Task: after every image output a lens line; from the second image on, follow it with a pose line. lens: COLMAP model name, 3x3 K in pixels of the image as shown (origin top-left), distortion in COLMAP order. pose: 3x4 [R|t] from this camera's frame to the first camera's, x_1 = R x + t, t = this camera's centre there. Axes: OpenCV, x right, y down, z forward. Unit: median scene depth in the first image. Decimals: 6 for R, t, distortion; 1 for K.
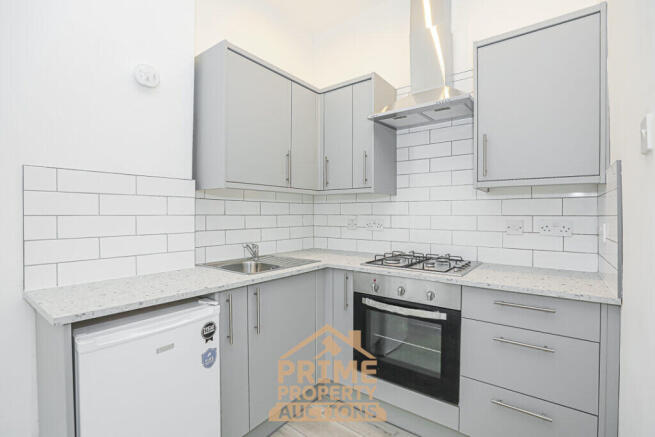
lens RADIAL K [[303.4, 0, 327.5], [0, 303.4, 218.5], [0, 0, 1]] dist [-0.017896, 0.000599]
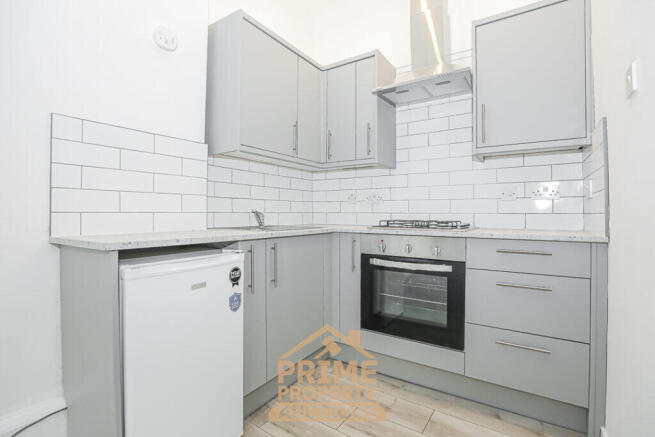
lens RADIAL K [[309.1, 0, 326.2], [0, 309.1, 211.7], [0, 0, 1]] dist [-0.019737, -0.000014]
pose [[0.998073, 0.004967, 0.061856, -0.110339], [-0.003955, 0.999857, -0.016469, 0.126586], [-0.061929, 0.016193, 0.997949, -0.065179]]
